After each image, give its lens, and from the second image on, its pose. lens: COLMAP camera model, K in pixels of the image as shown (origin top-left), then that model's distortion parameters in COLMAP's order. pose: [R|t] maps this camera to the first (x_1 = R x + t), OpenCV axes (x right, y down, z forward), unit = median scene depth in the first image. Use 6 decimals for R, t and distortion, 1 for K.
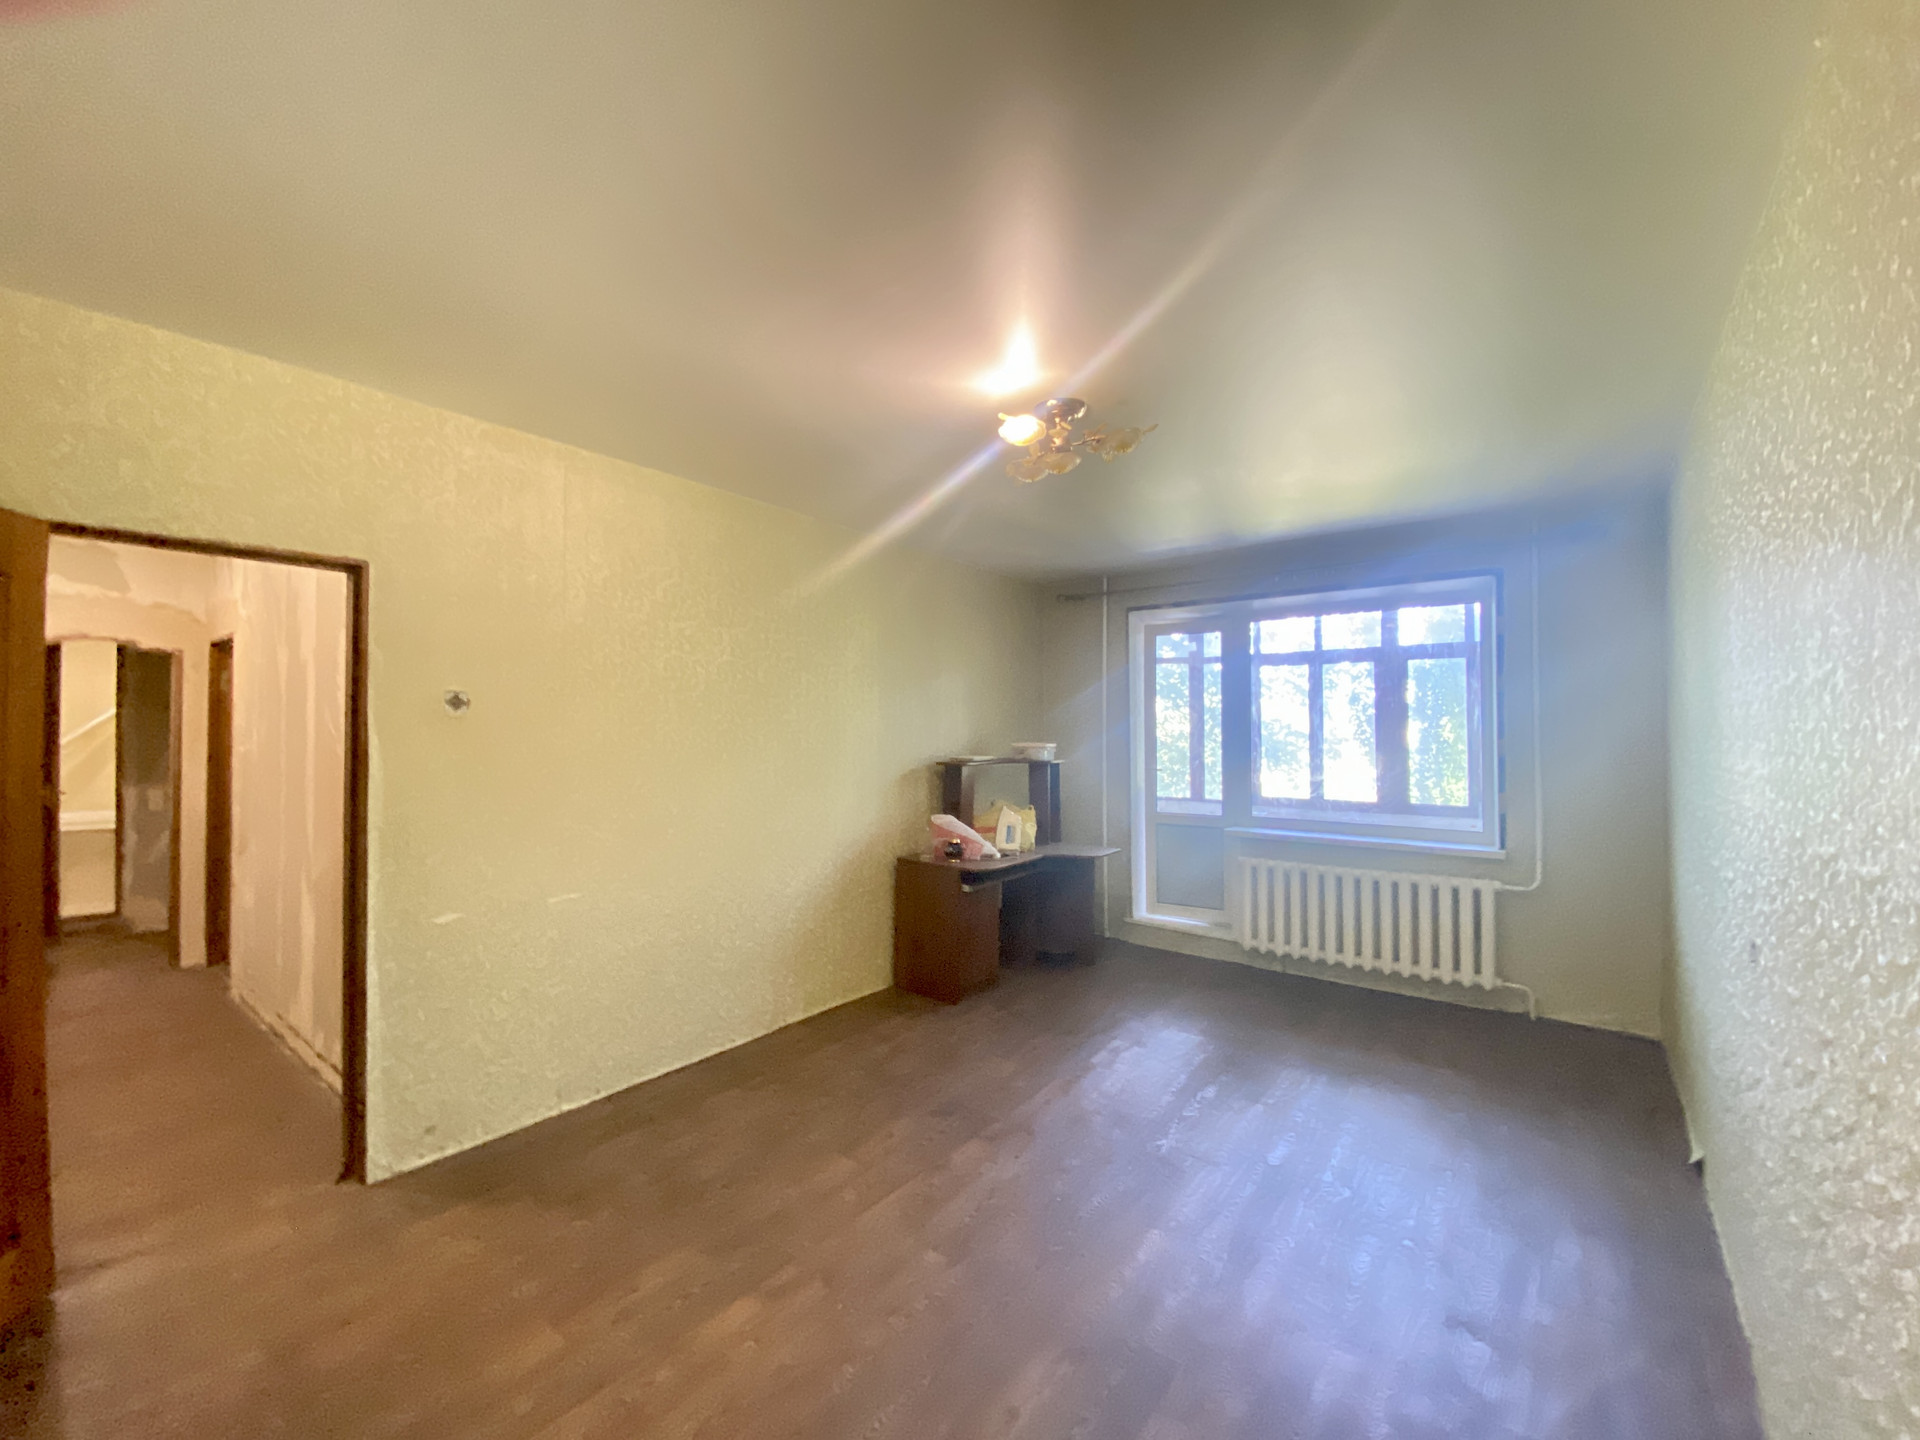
lens RADIAL K [[780.1, 0, 960.0], [0, 780.1, 720.0], [0, 0, 1]] dist [-0.000278, -0.011948]
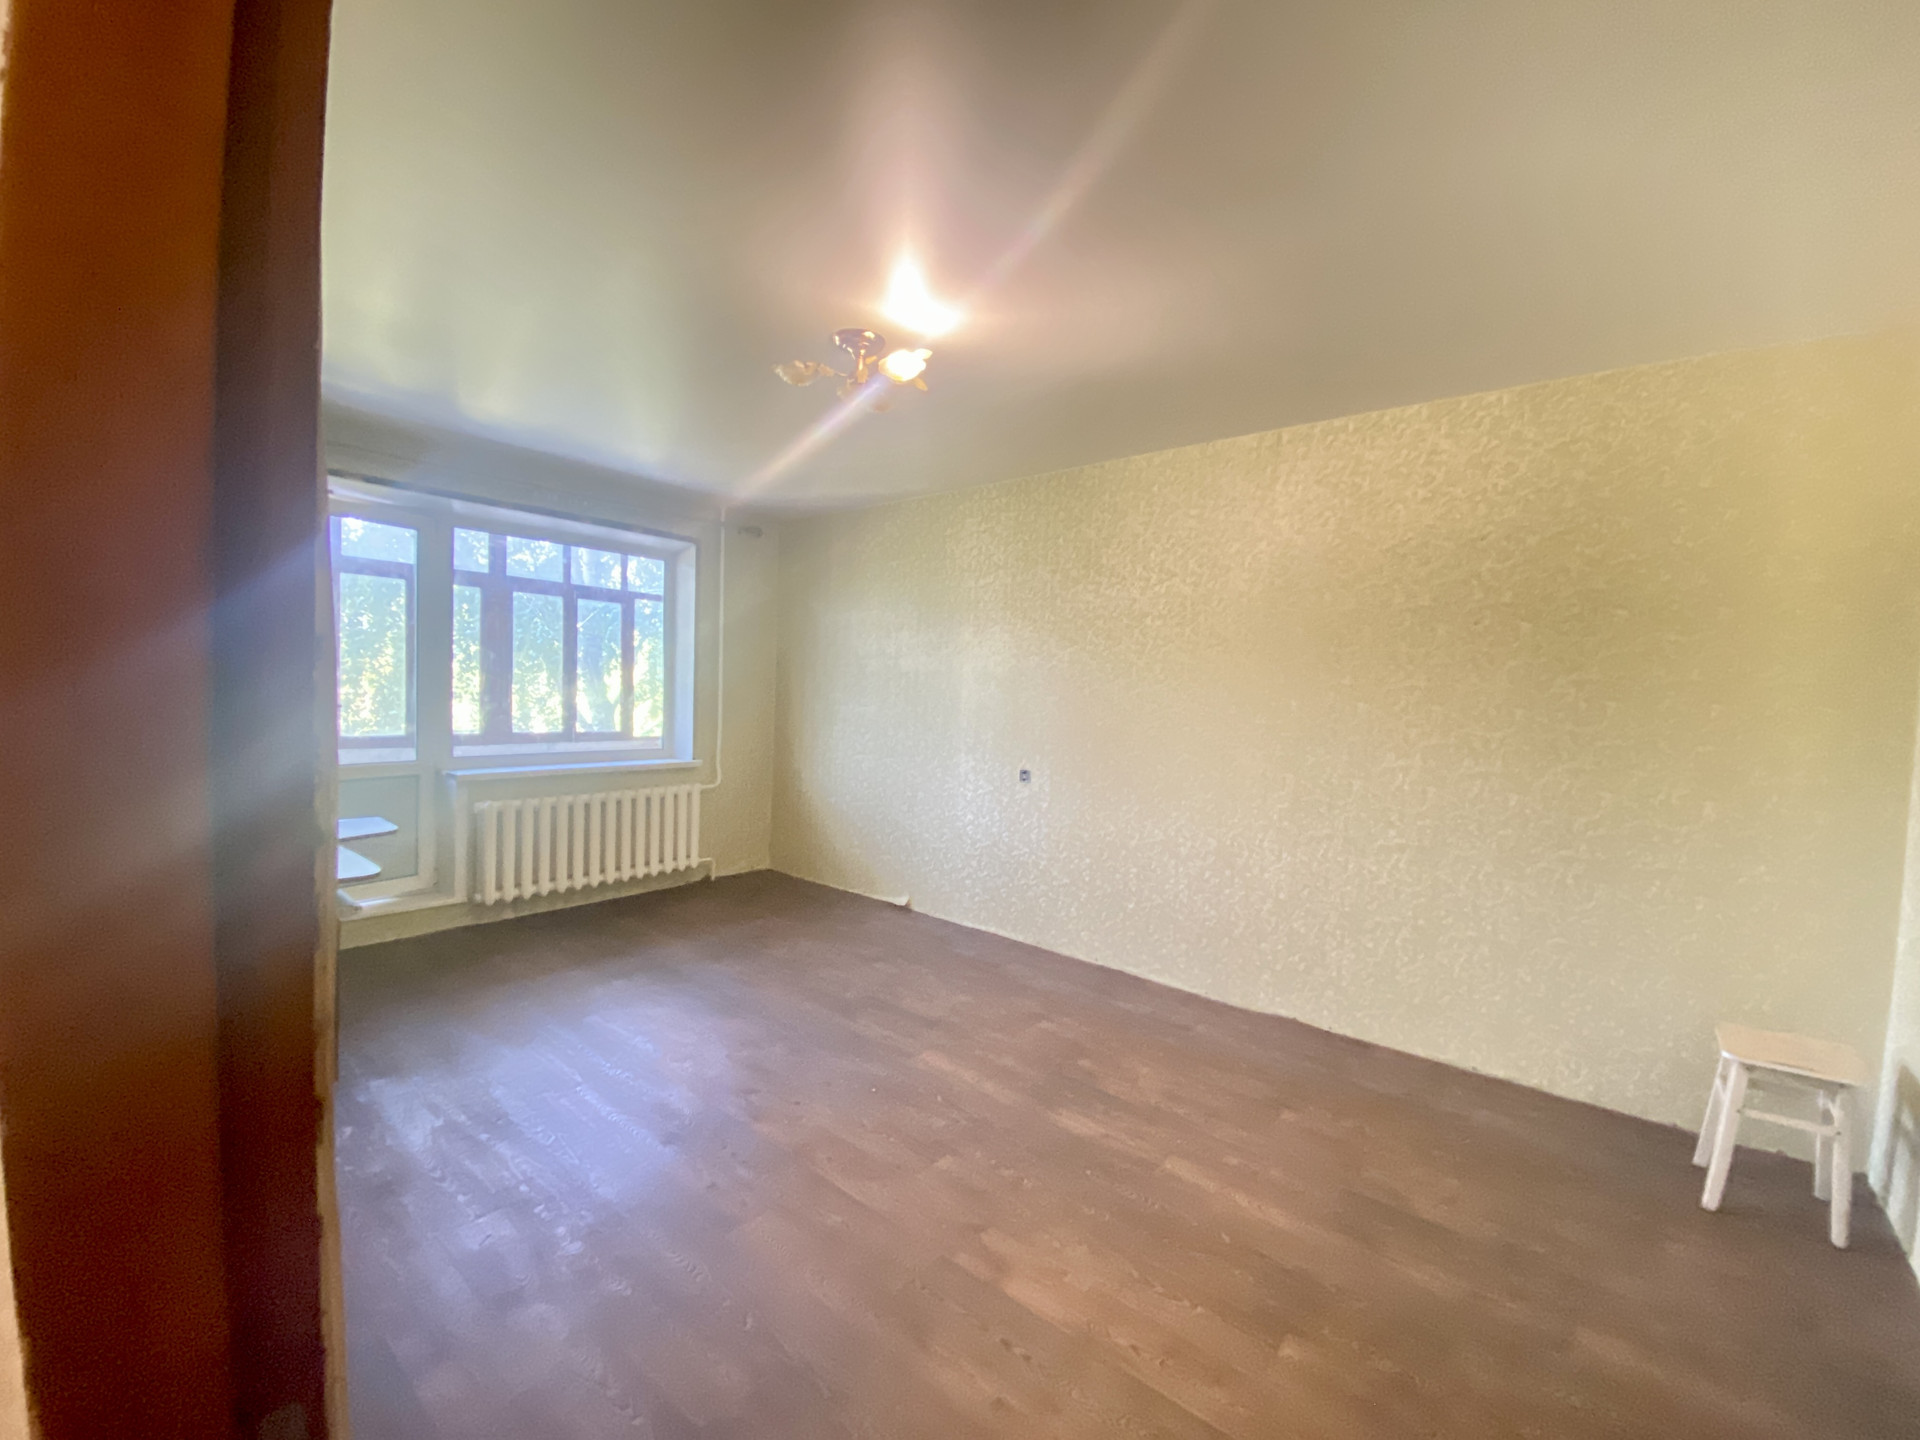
lens RADIAL K [[756.7, 0, 960.0], [0, 756.7, 720.0], [0, 0, 1]] dist [0.100398, -0.010444]
pose [[0.069966, -0.050790, 0.996256, -0.493300], [-0.052337, 0.997141, 0.054510, 0.005562], [-0.996175, -0.055955, 0.067108, 0.425199]]
